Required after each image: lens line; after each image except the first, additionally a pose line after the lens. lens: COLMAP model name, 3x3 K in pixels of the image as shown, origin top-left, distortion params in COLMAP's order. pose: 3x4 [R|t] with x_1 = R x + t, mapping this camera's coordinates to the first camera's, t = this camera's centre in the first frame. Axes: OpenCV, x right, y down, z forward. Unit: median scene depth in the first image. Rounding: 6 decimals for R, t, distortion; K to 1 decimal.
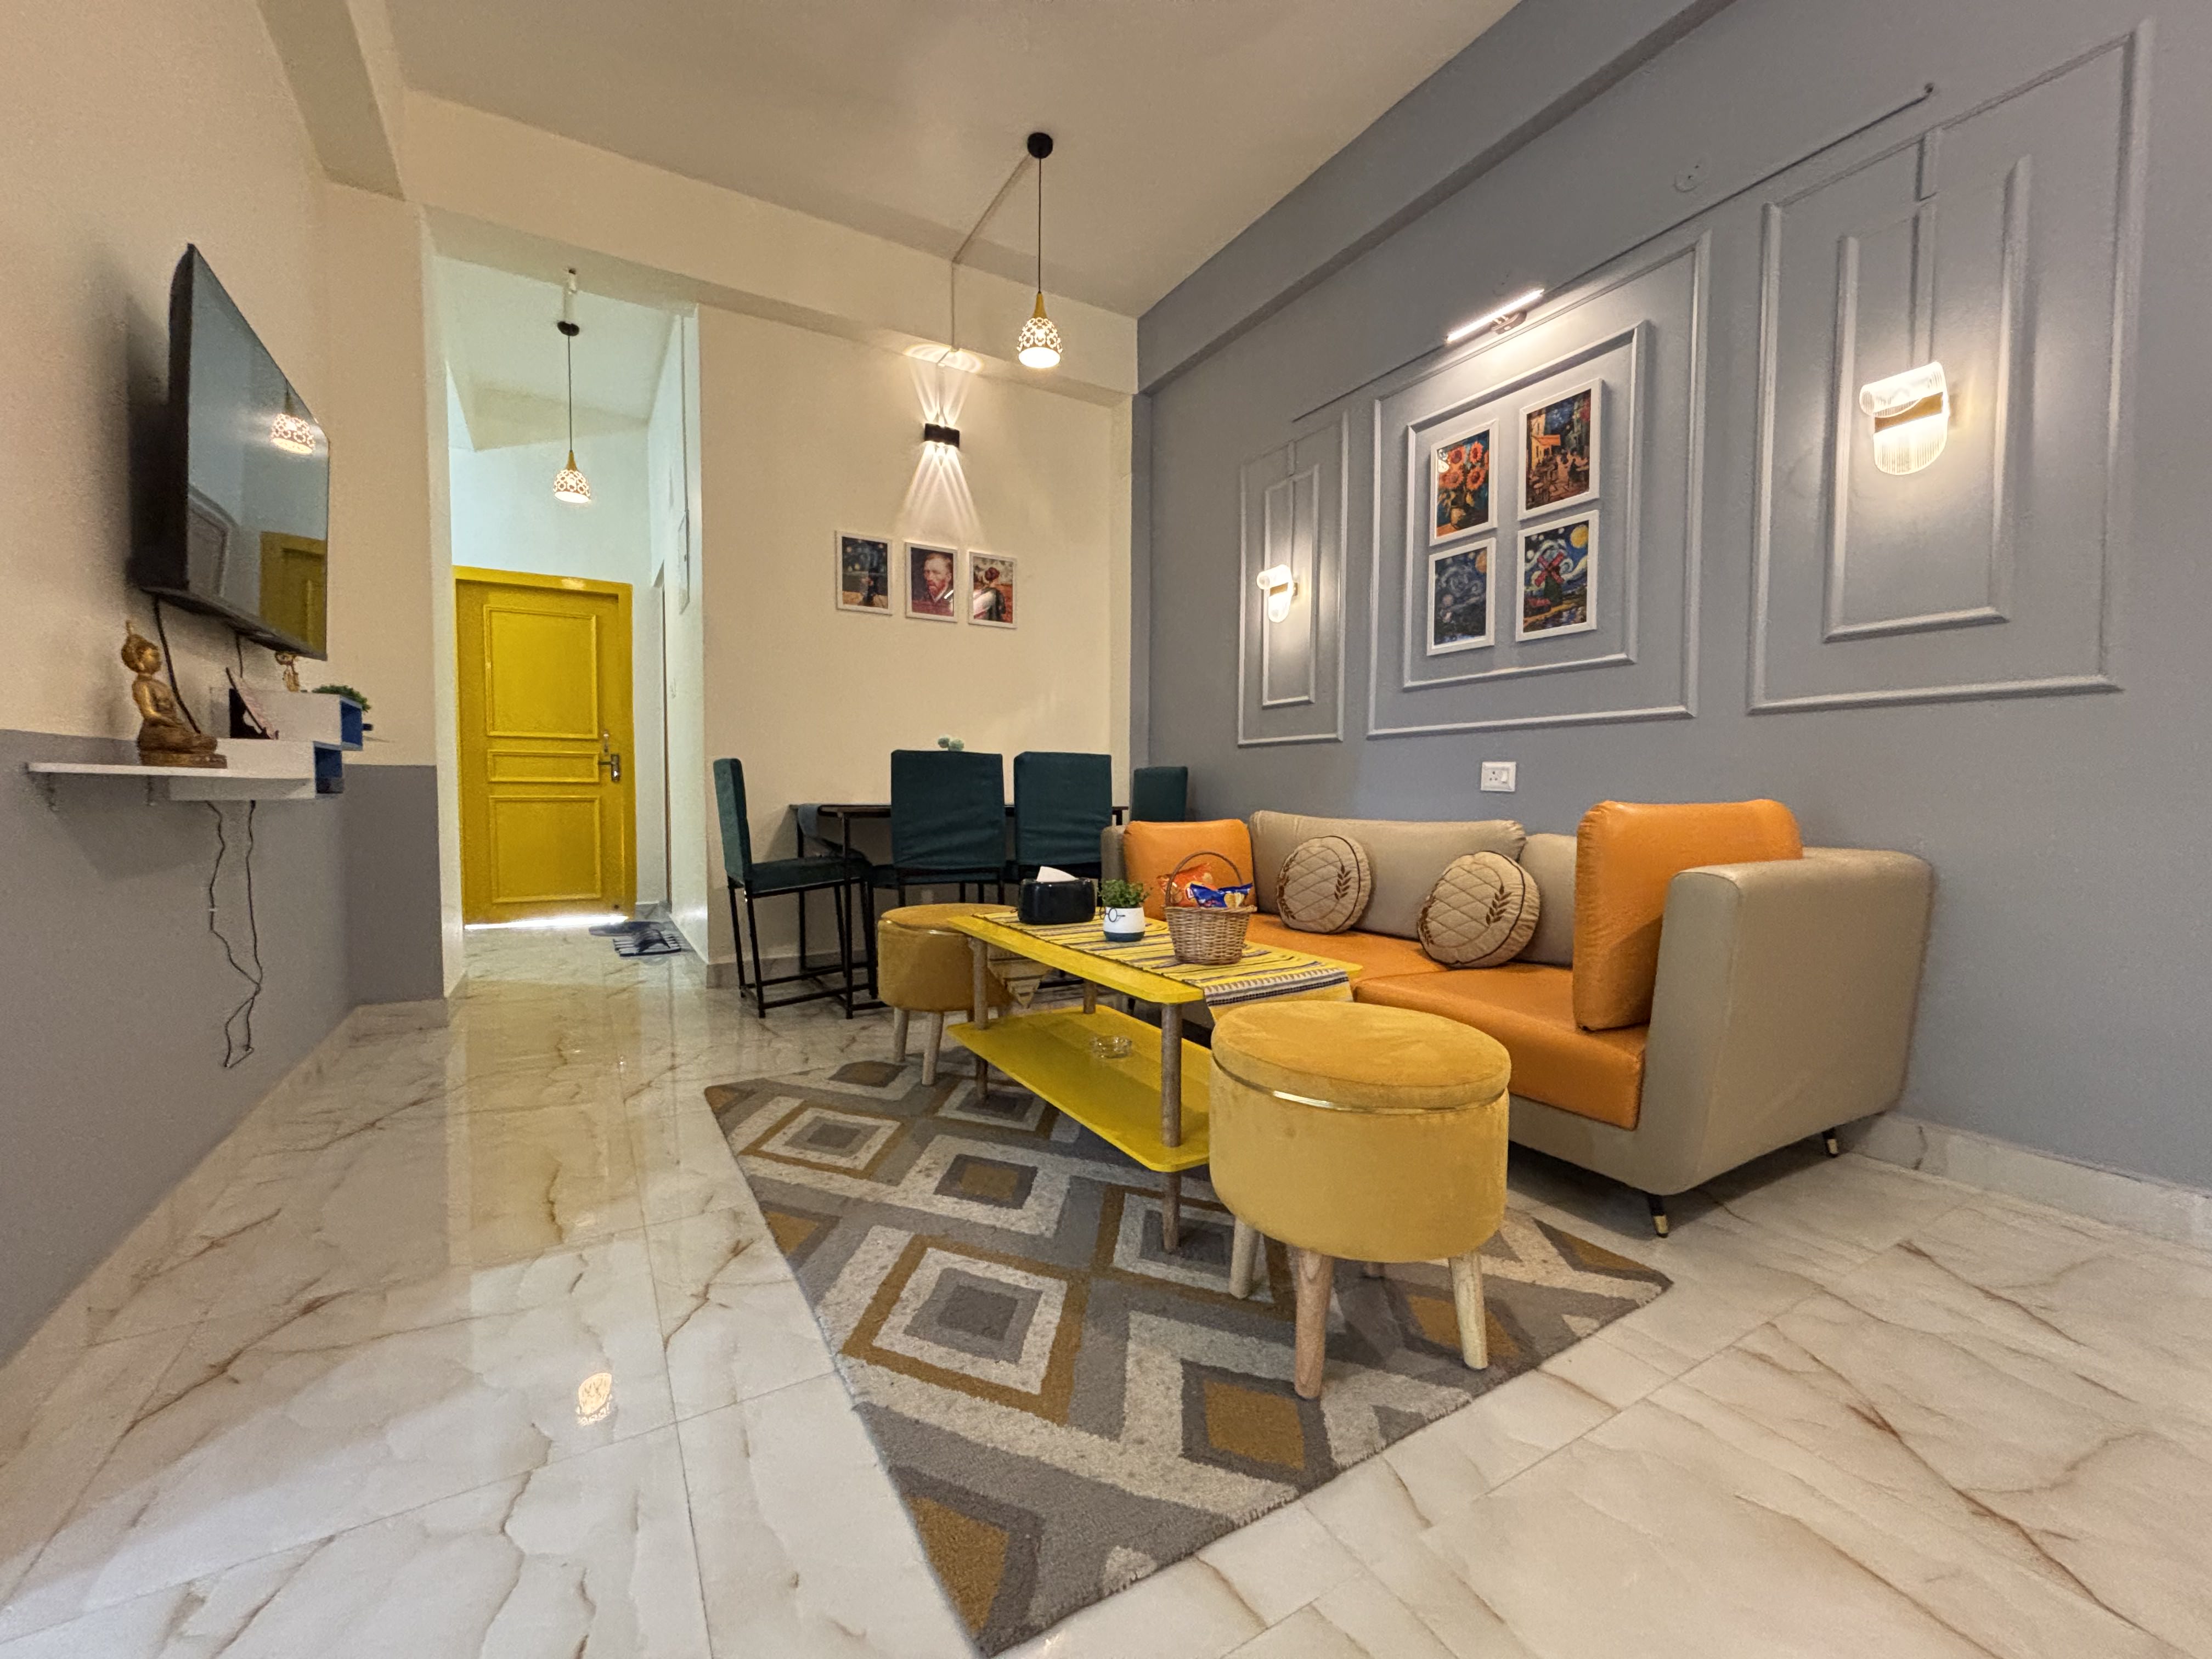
lens RADIAL K [[895.7, 0, 1103.9], [0, 895.7, 830.8], [0, 0, 1]] dist [-0.008960, 0.001810]
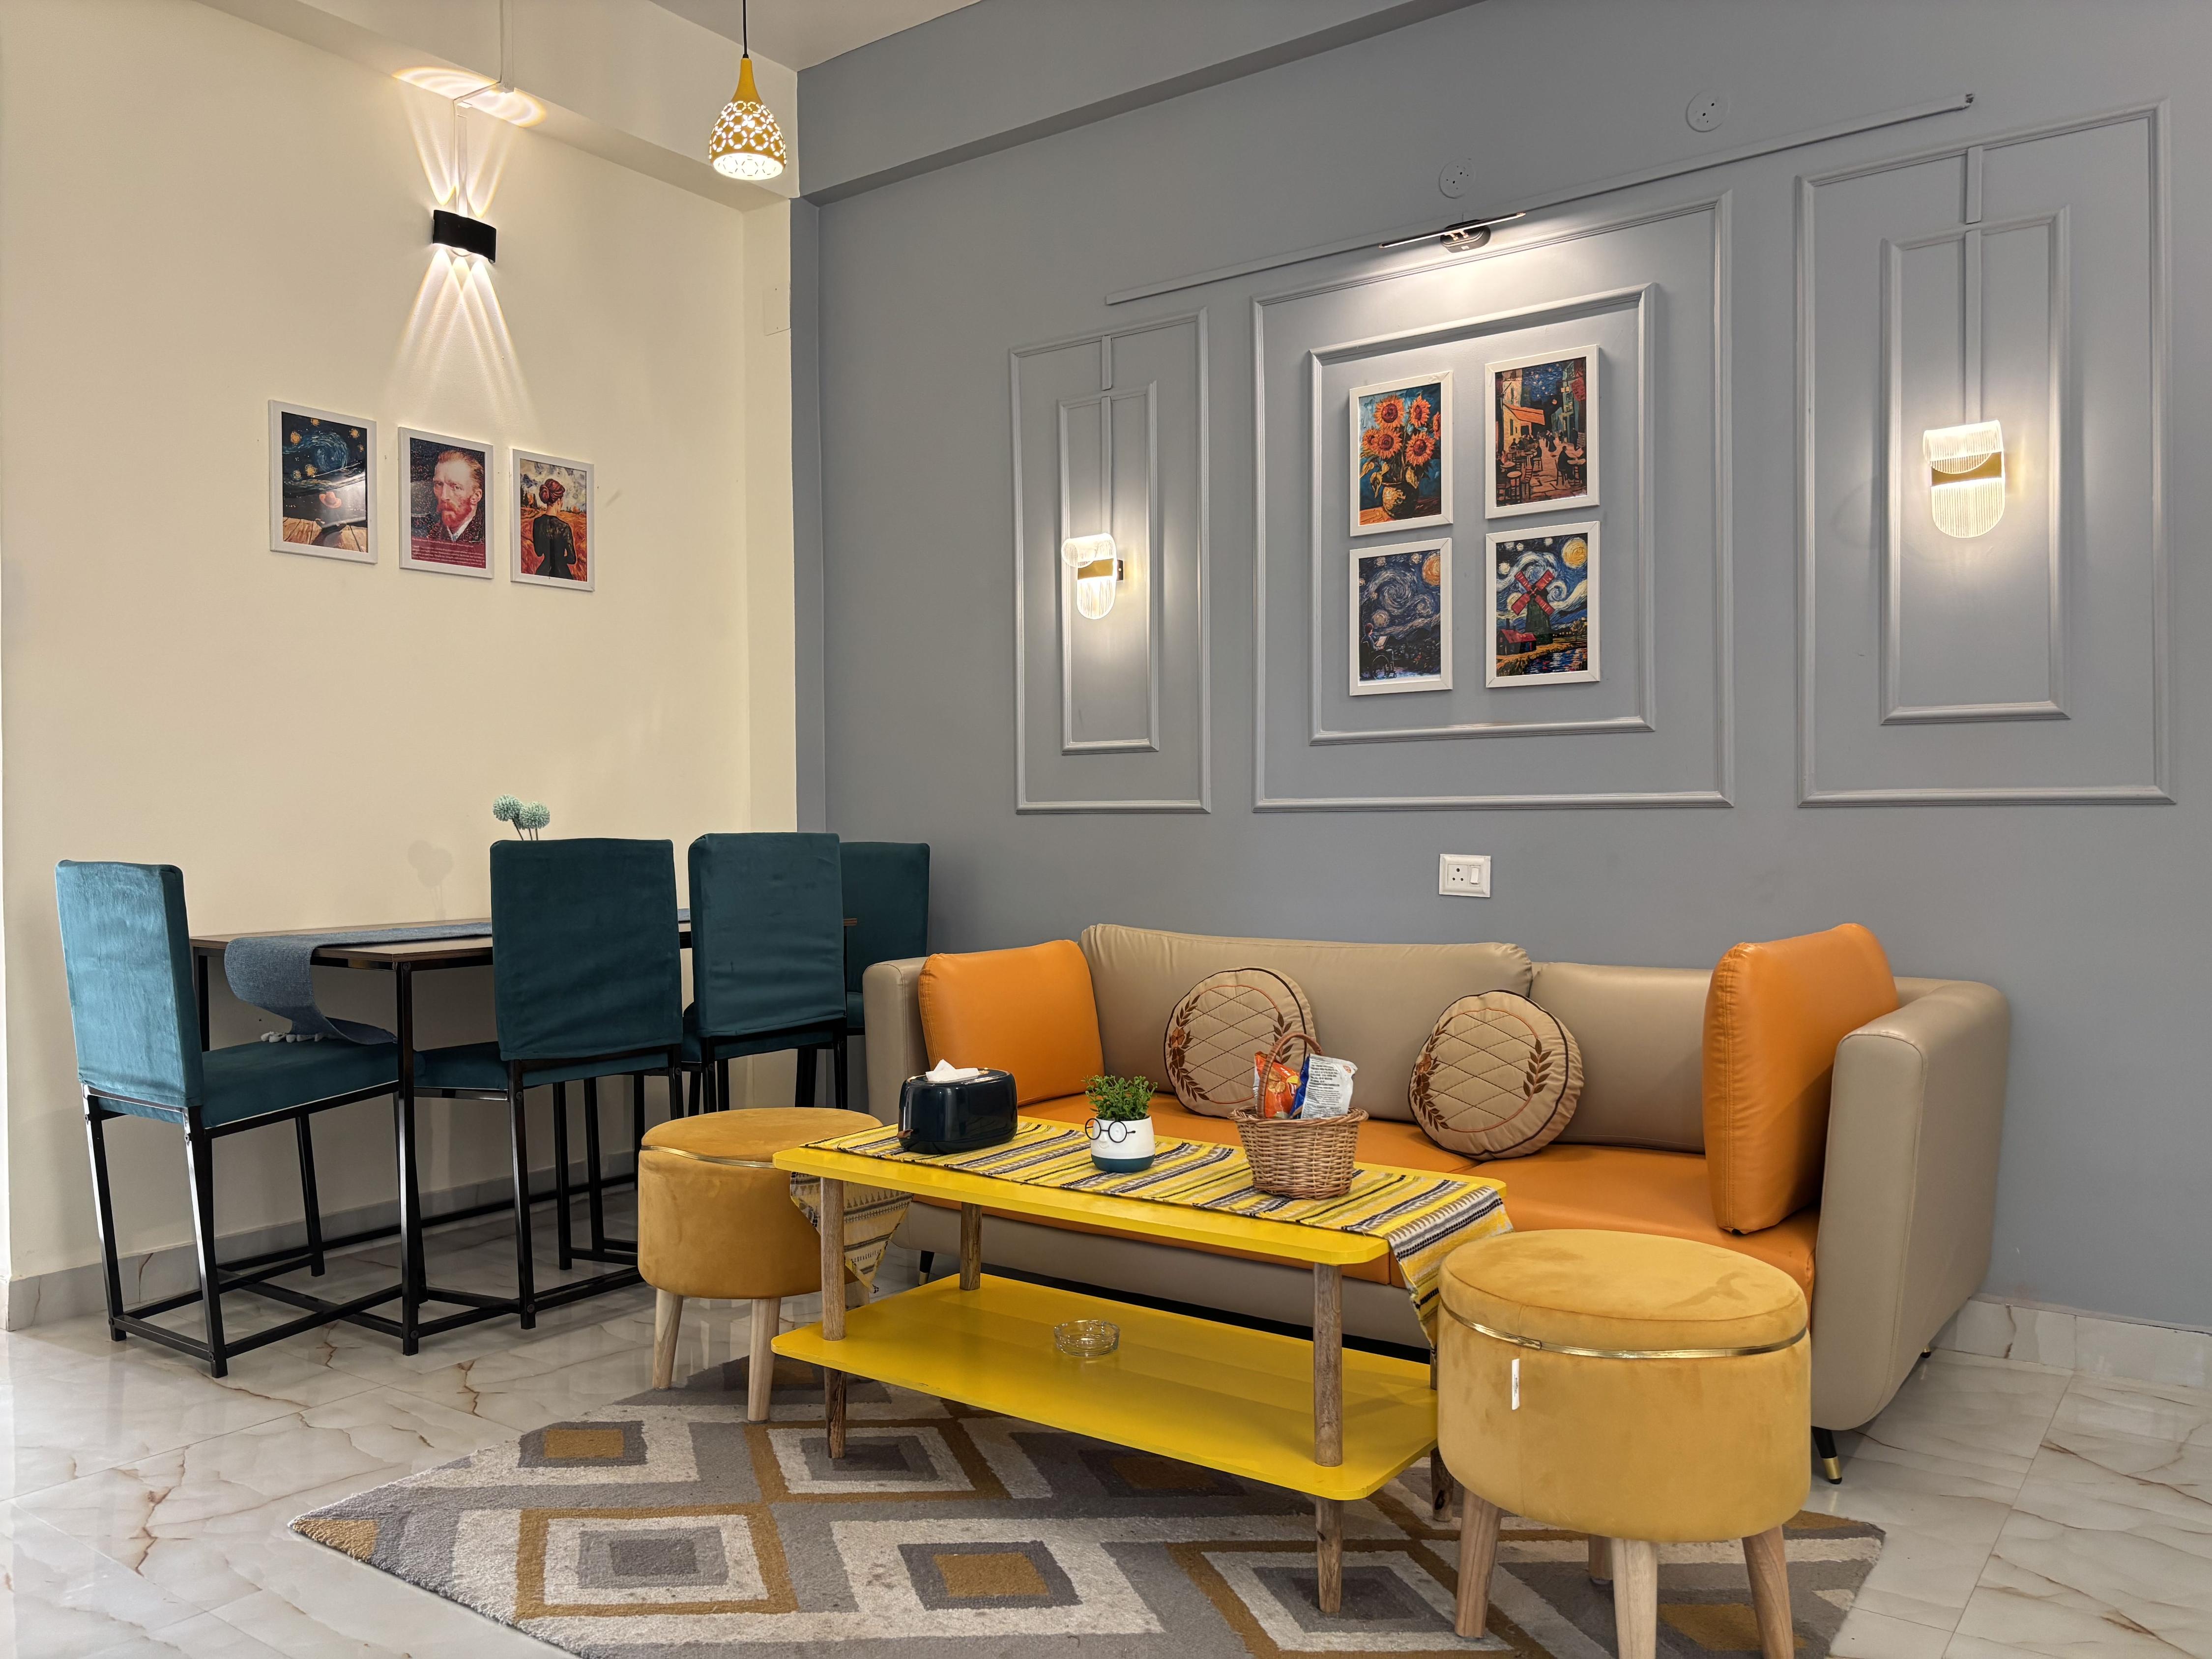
lens RADIAL K [[1679.7, 0, 1097.2], [0, 1679.7, 825.6], [0, 0, 1]] dist [0.036084, -0.053823]
pose [[0.916466, -0.012138, 0.399928, -0.376952], [0.026725, 0.999165, -0.030918, -0.071147], [-0.399219, 0.039024, 0.916025, -0.104069]]
